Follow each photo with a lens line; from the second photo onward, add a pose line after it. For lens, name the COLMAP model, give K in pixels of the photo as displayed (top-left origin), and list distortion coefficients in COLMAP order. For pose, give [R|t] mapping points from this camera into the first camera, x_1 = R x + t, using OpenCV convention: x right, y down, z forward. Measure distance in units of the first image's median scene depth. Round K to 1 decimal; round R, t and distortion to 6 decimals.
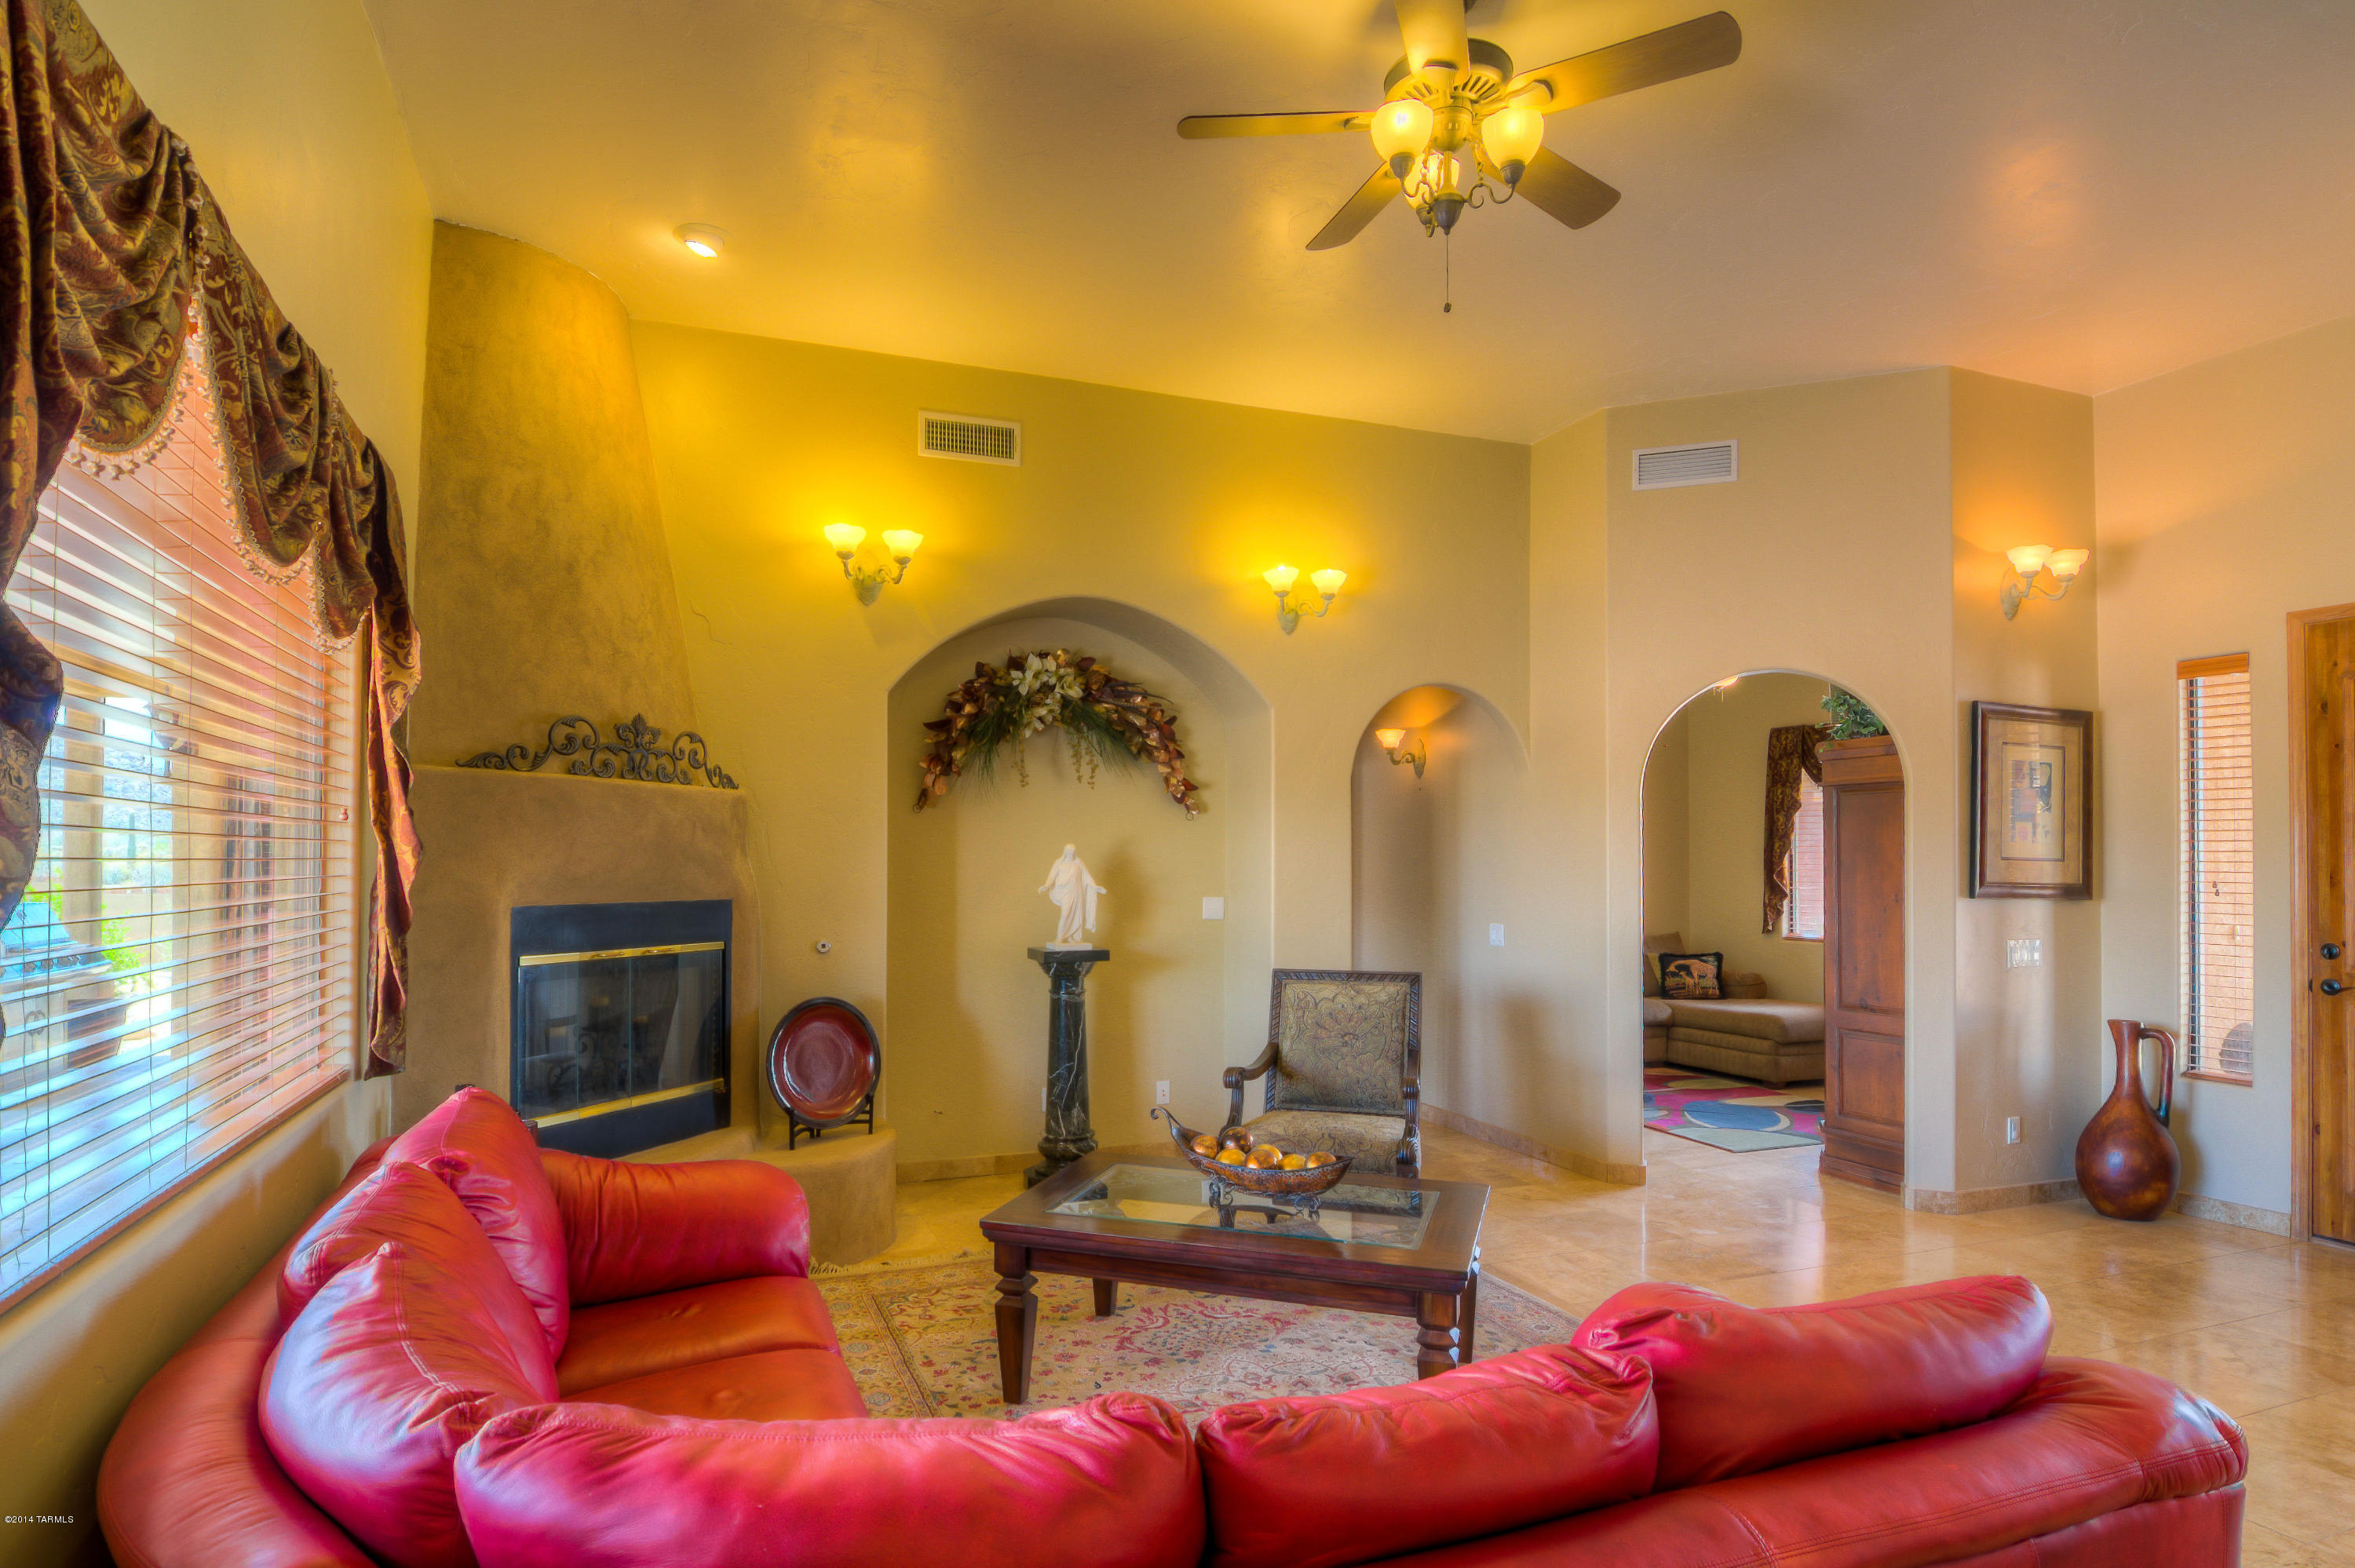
lens RADIAL K [[1284.0, 0, 1176.4], [0, 1284.0, 844.8], [0, 0, 1]] dist [-0.053878, -0.000233]
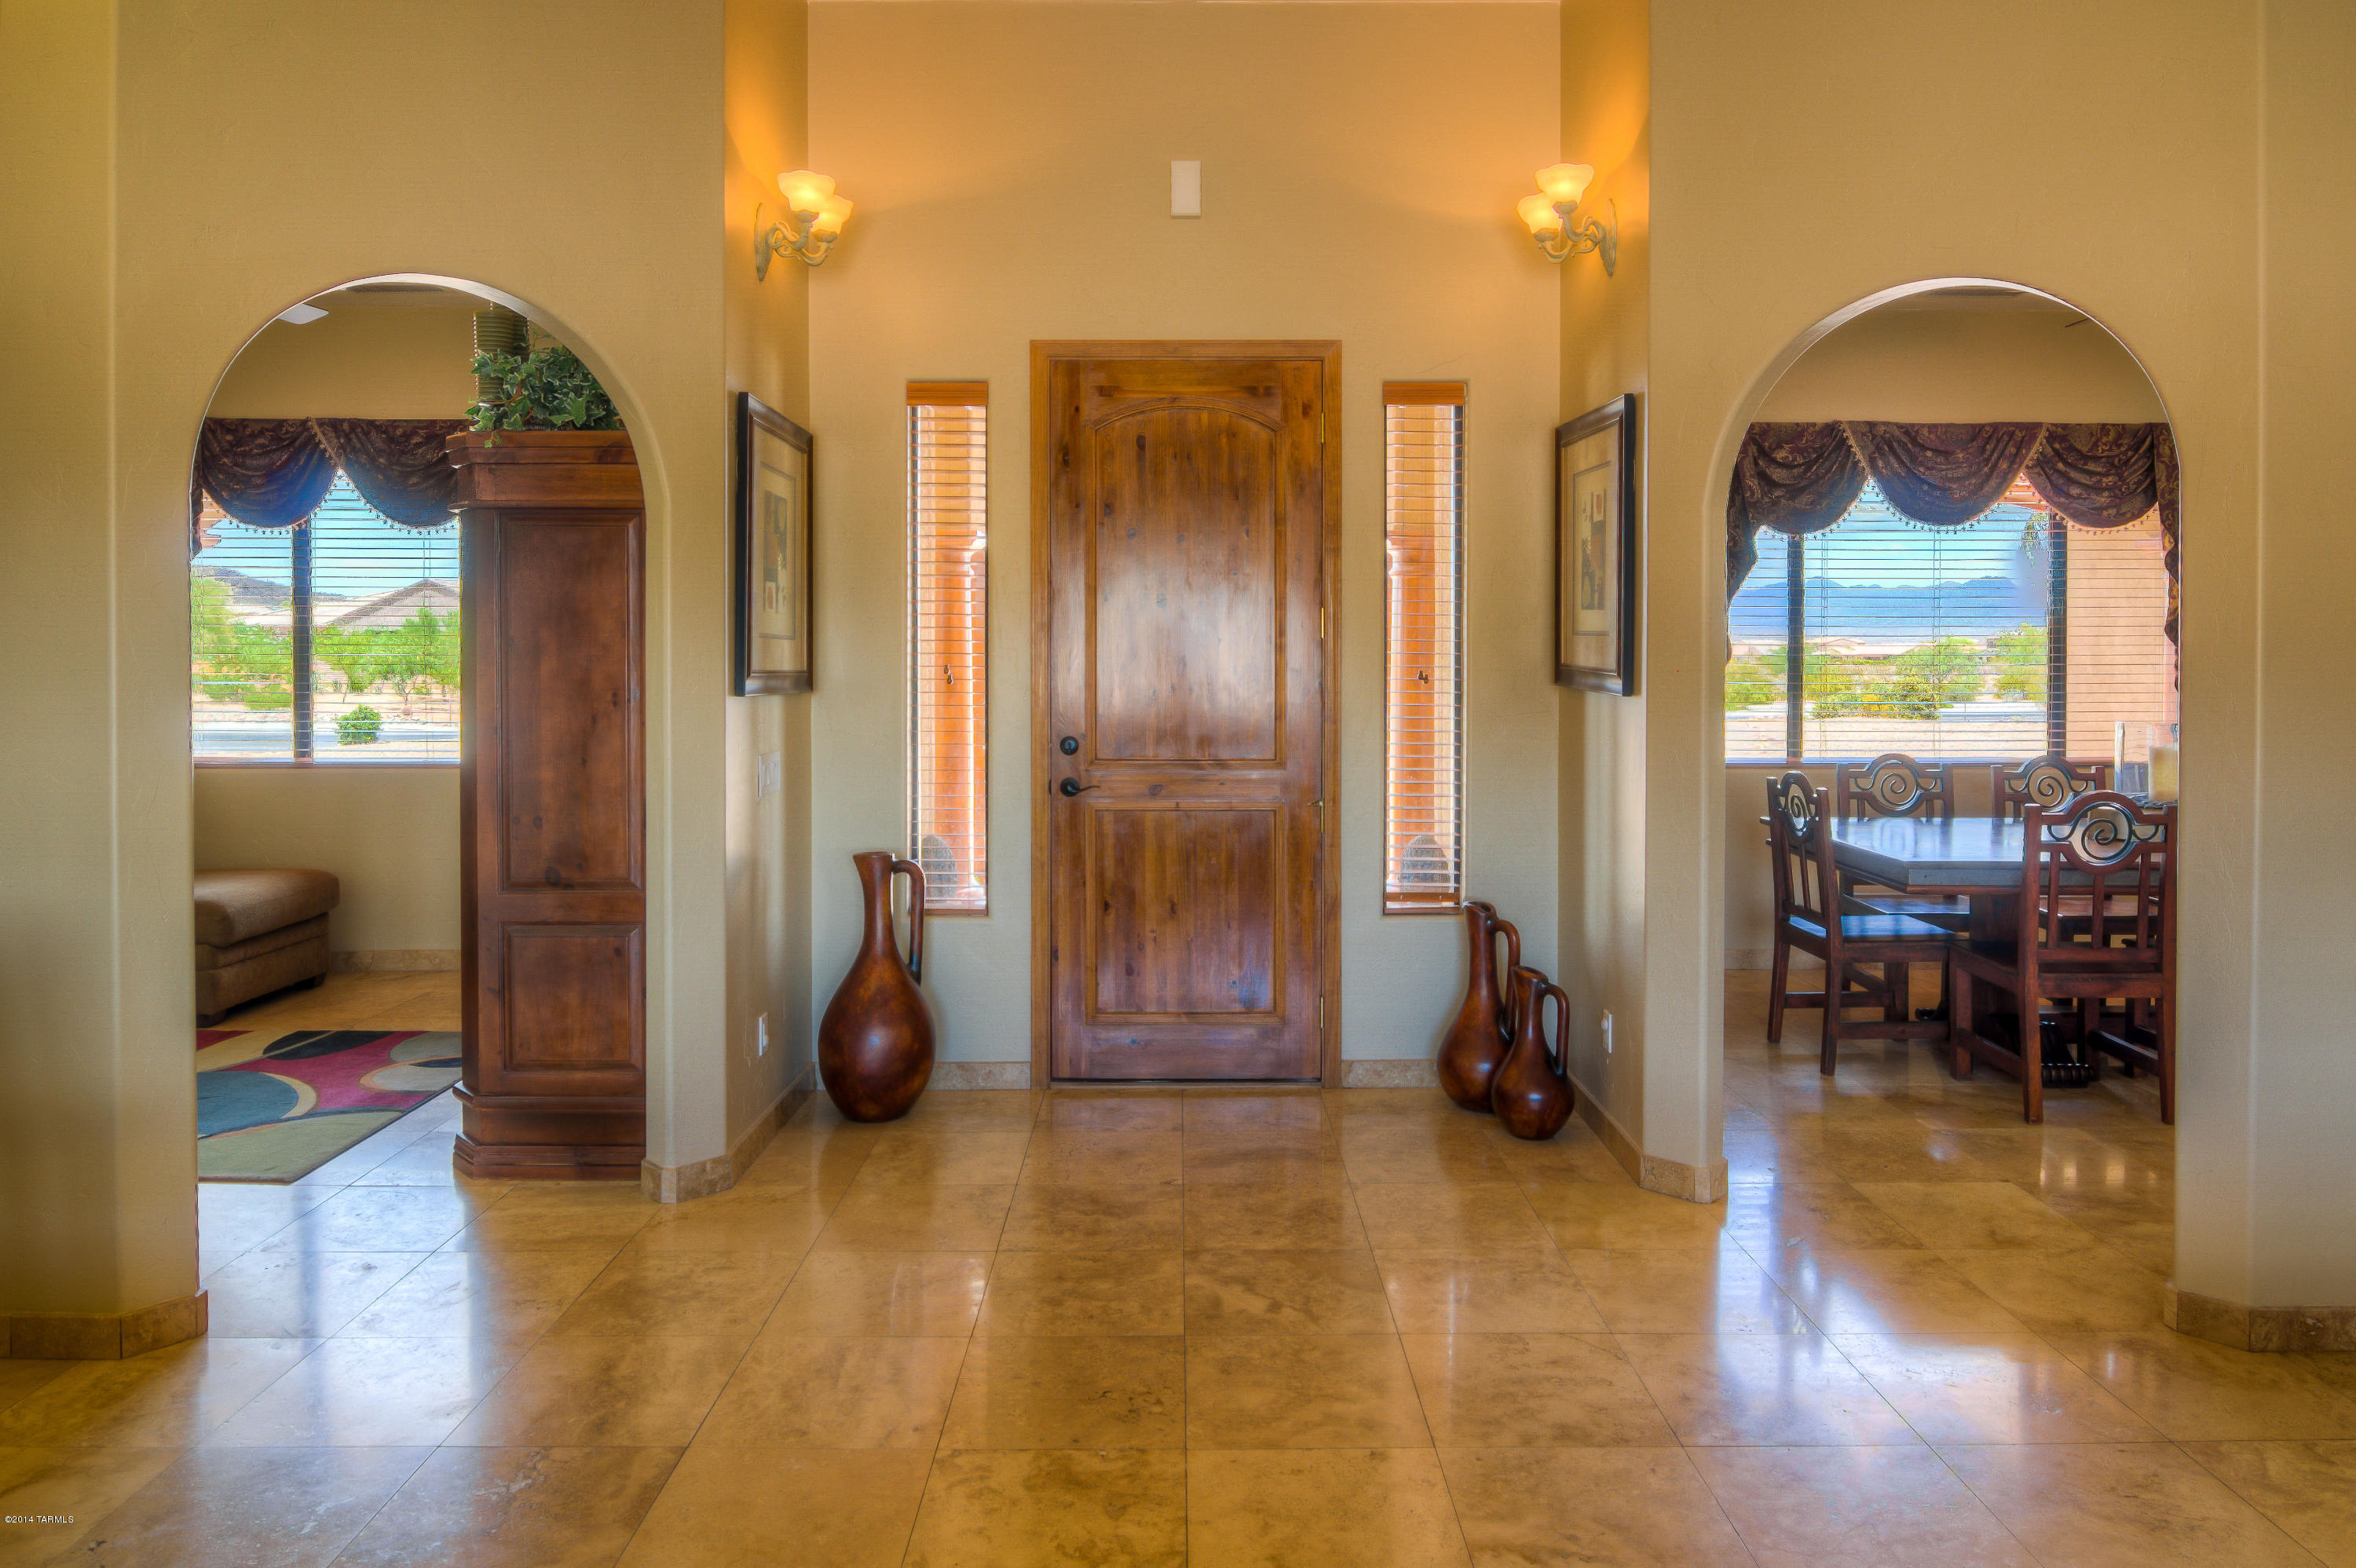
lens RADIAL K [[1502.1, 0, 1168.4], [0, 1502.1, 662.7], [0, 0, 1]] dist [-0.005520, -0.003251]
pose [[0.386645, -0.012028, 0.922150, 0.002025], [-0.009703, 0.999807, 0.017109, 0.010137], [-0.922178, -0.015563, 0.386454, 0.492410]]
